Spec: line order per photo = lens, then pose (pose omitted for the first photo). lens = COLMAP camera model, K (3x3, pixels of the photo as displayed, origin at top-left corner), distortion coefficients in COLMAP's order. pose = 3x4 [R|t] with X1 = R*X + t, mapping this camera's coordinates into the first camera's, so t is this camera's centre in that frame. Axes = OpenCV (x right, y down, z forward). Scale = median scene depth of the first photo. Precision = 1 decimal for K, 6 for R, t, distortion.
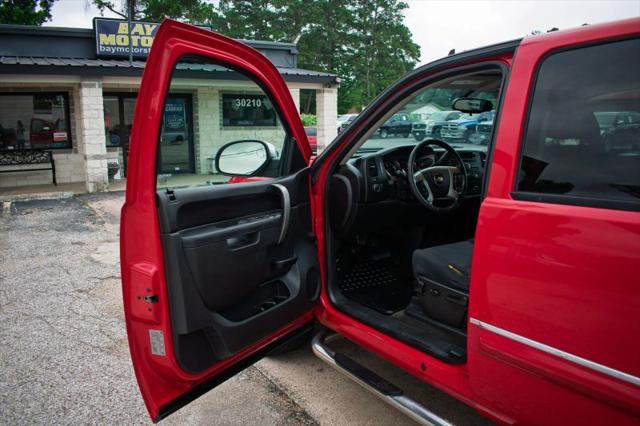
lens RADIAL K [[497.3, 0, 321.4], [0, 497.3, 212.0], [0, 0, 1]] dist [-0.095310, 0.012086]
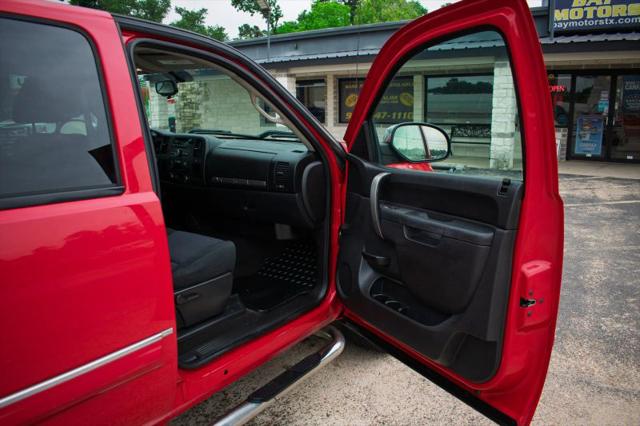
lens RADIAL K [[497.3, 0, 321.4], [0, 497.3, 212.0], [0, 0, 1]] dist [-0.095310, 0.012086]
pose [[0.386754, 0.191187, -0.902147, 0.302623], [-0.150905, 0.978207, 0.142612, -0.037684], [0.909752, 0.080983, 0.407177, 0.209075]]
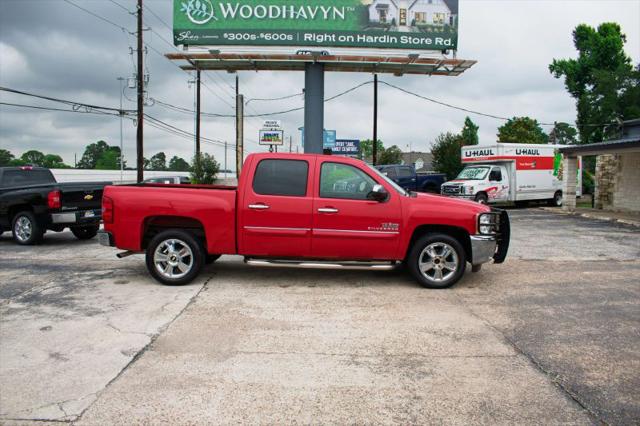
lens RADIAL K [[497.3, 0, 321.4], [0, 497.3, 212.0], [0, 0, 1]] dist [-0.095310, 0.012086]
pose [[-0.539711, 0.064497, -0.839376, 0.633194], [-0.153280, 0.972866, 0.173312, -0.099073], [0.827779, 0.222198, -0.515180, 0.514230]]
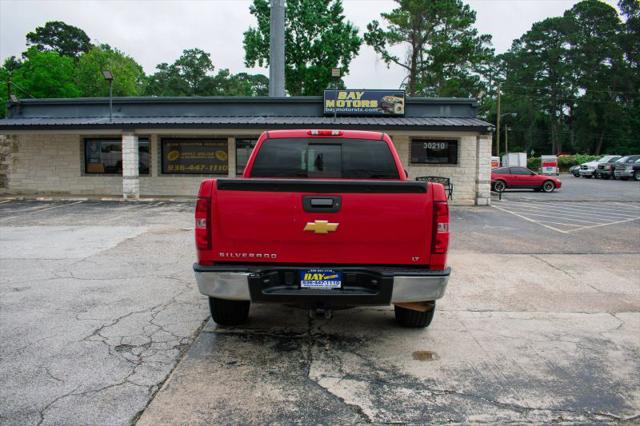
lens RADIAL K [[497.3, 0, 321.4], [0, 497.3, 212.0], [0, 0, 1]] dist [-0.095310, 0.012086]
pose [[0.830341, 0.069670, -0.552884, 0.400367], [-0.110457, 0.993045, -0.040752, 0.042431], [0.546199, 0.094908, 0.832261, -0.259749]]
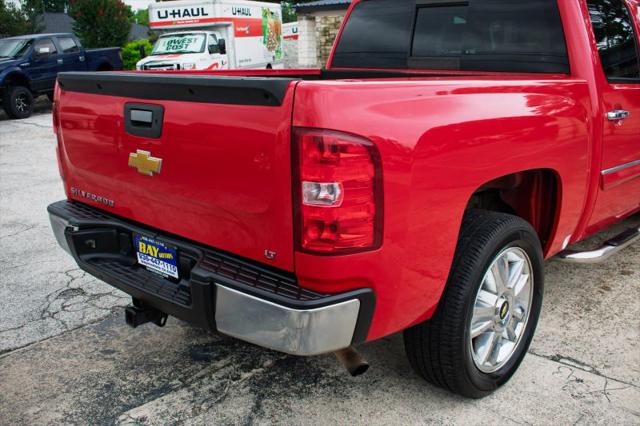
lens RADIAL K [[632.8, 0, 323.6], [0, 632.8, 210.6], [0, 0, 1]] dist [-0.063006, -0.018516]
pose [[0.234372, 0.245362, -0.940674, 0.444709], [-0.155587, 0.964619, 0.212843, 0.002708], [0.959616, 0.096472, 0.264255, -0.015613]]
